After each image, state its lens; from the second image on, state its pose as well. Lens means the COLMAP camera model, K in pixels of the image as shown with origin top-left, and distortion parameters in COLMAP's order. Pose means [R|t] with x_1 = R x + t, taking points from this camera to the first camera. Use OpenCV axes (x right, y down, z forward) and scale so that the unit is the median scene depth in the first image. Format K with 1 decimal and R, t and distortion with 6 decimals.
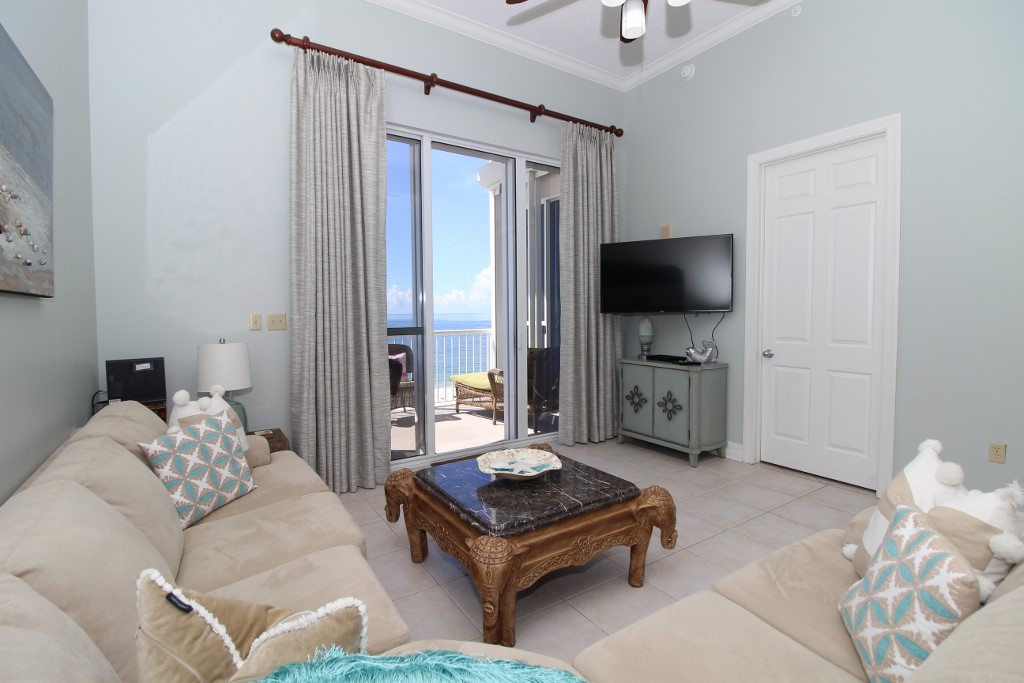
lens RADIAL K [[474.0, 0, 514.4], [0, 474.0, 334.0], [0, 0, 1]] dist [0.000567, -0.012755]
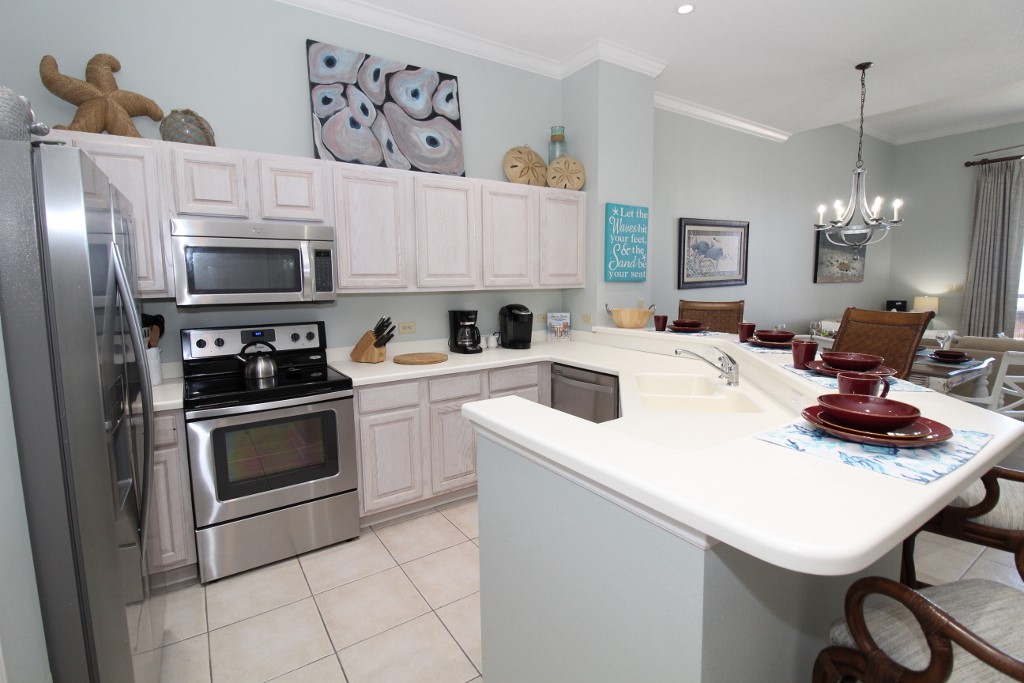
lens RADIAL K [[474.0, 0, 511.6], [0, 474.0, 328.0], [0, 0, 1]] dist [0.000567, -0.012755]
pose [[0.004573, 0.108999, -0.994031, 1.517026], [-0.031013, 0.993579, 0.108806, -0.015709], [0.999509, 0.030330, 0.007924, -1.006404]]
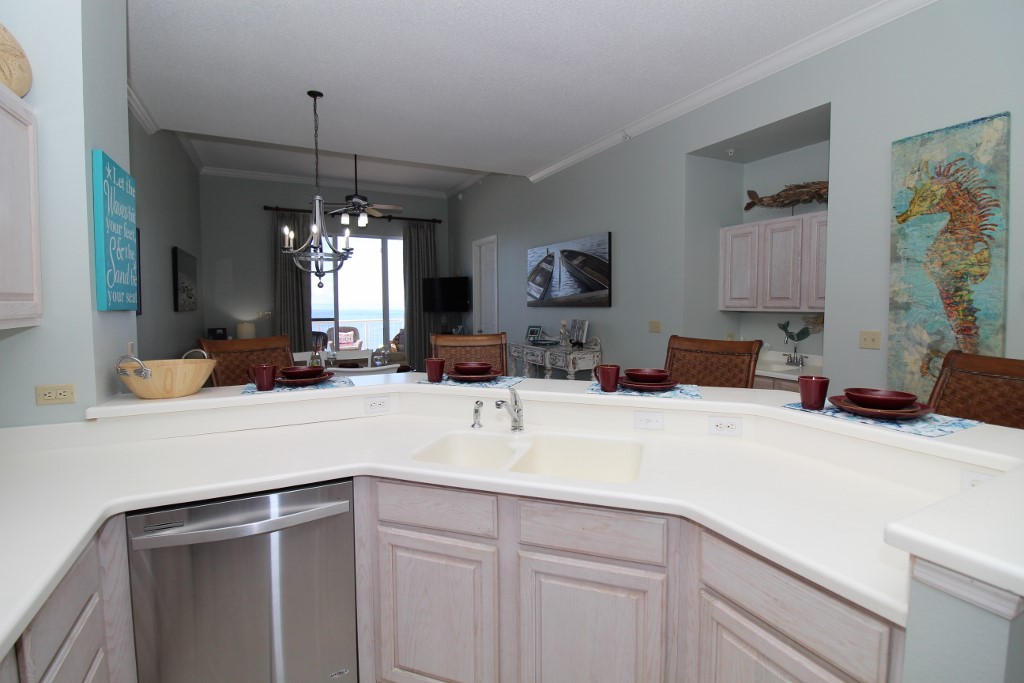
lens RADIAL K [[474.0, 0, 514.7], [0, 474.0, 333.1], [0, 0, 1]] dist [0.000567, -0.012755]
pose [[0.993886, 0.013141, -0.109624, 0.979954], [-0.010586, 0.999659, 0.023852, -0.004962], [0.109900, -0.022546, 0.993687, -1.242209]]
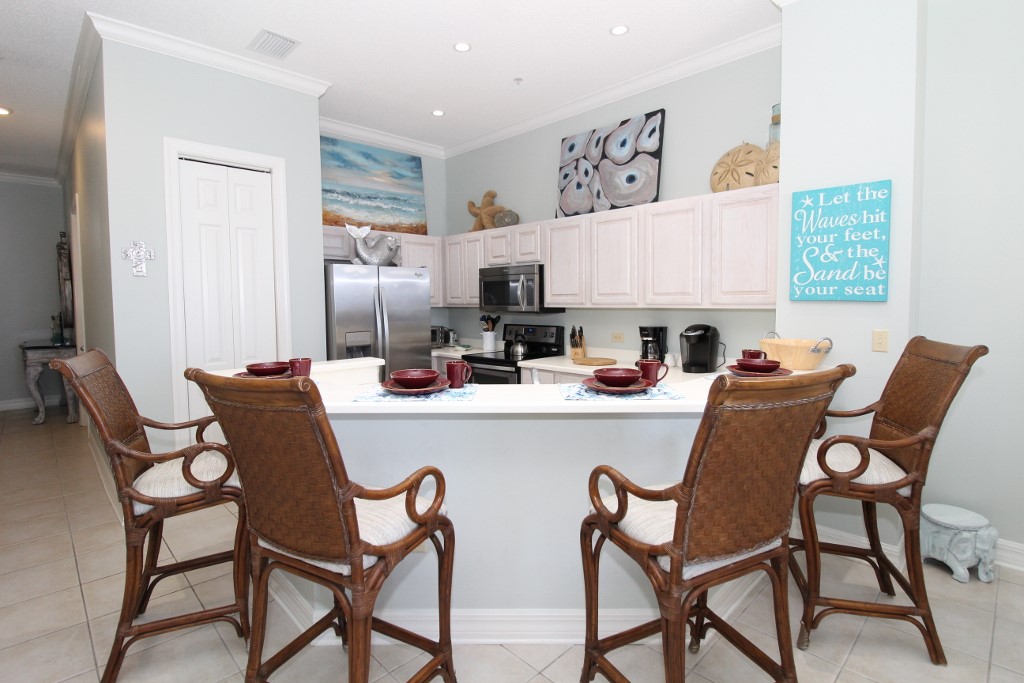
lens RADIAL K [[497.4, 0, 519.9], [0, 497.4, 332.5], [0, 0, 1]] dist [-0.003541, -0.001644]
pose [[-0.978474, 0.031481, -0.203955, 1.073563], [0.009123, 0.993928, 0.109651, -0.049578], [0.206168, 0.105430, -0.972820, -0.140445]]
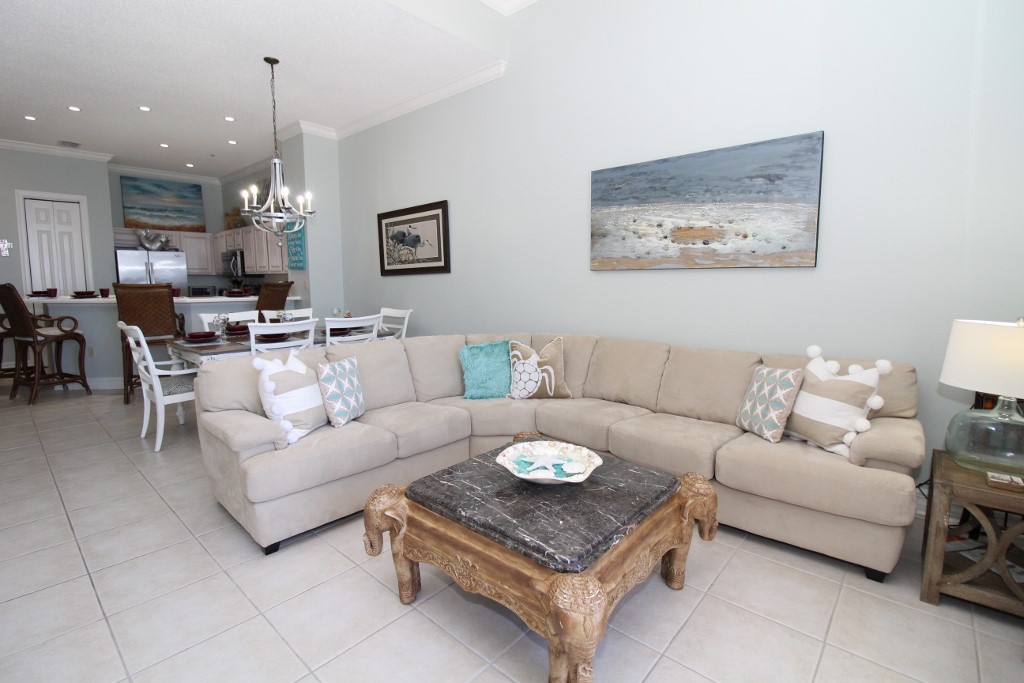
lens RADIAL K [[474.0, 0, 524.4], [0, 474.0, 333.4], [0, 0, 1]] dist [0.000567, -0.012755]
pose [[-0.961836, 0.038930, -0.270843, 0.164969], [-0.003709, 0.987881, 0.155166, -0.049416], [0.273602, 0.150249, -0.950035, 1.084762]]
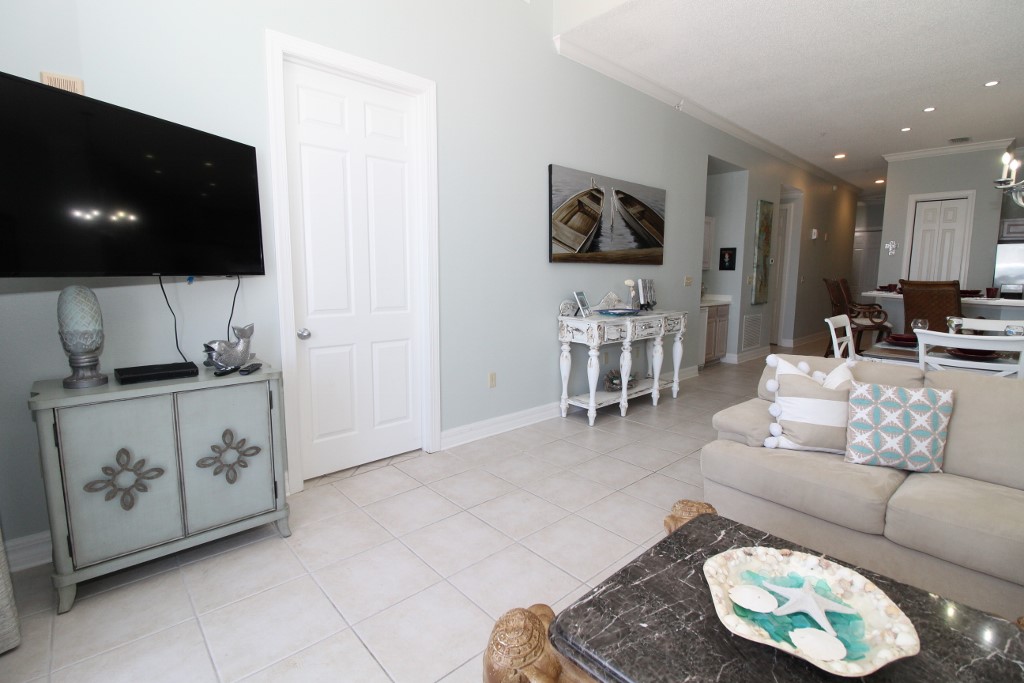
lens RADIAL K [[474.0, 0, 504.9], [0, 474.0, 340.7], [0, 0, 1]] dist [0.000567, -0.012755]
pose [[-0.152475, -0.127558, 0.980041, -0.235943], [0.041443, 0.989938, 0.135294, -0.037271], [-0.987438, 0.061245, -0.145655, 0.830770]]
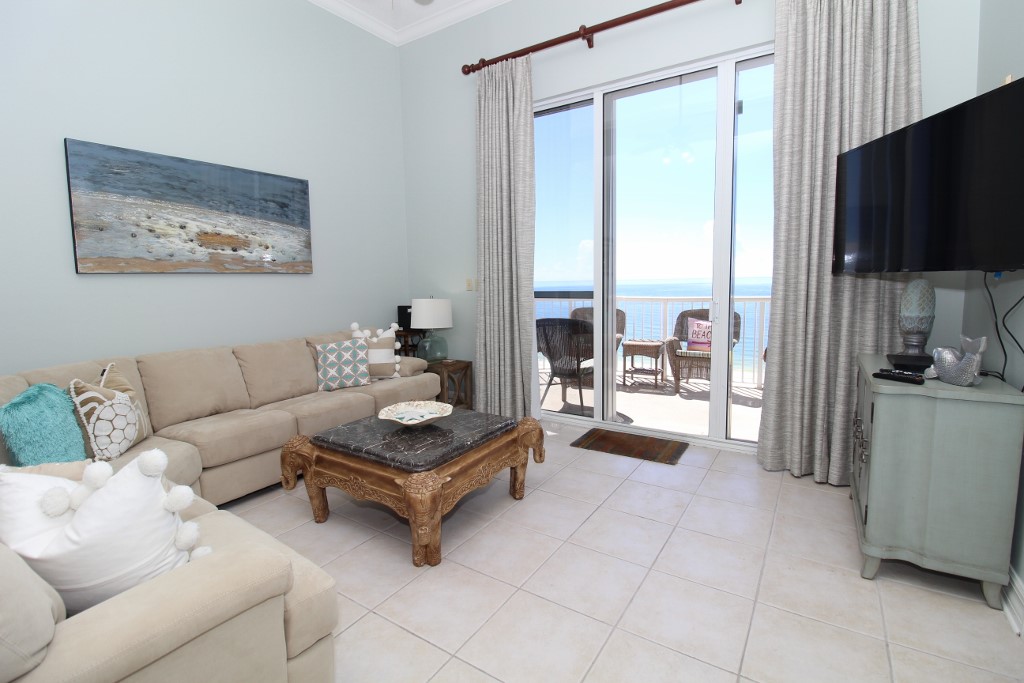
lens RADIAL K [[474.0, 0, 508.4], [0, 474.0, 330.3], [0, 0, 1]] dist [0.000567, -0.012755]
pose [[0.394617, 0.098714, -0.913528, 0.693954], [-0.025701, 0.995009, 0.096416, -0.025343], [0.918486, -0.014569, 0.395184, 0.468702]]
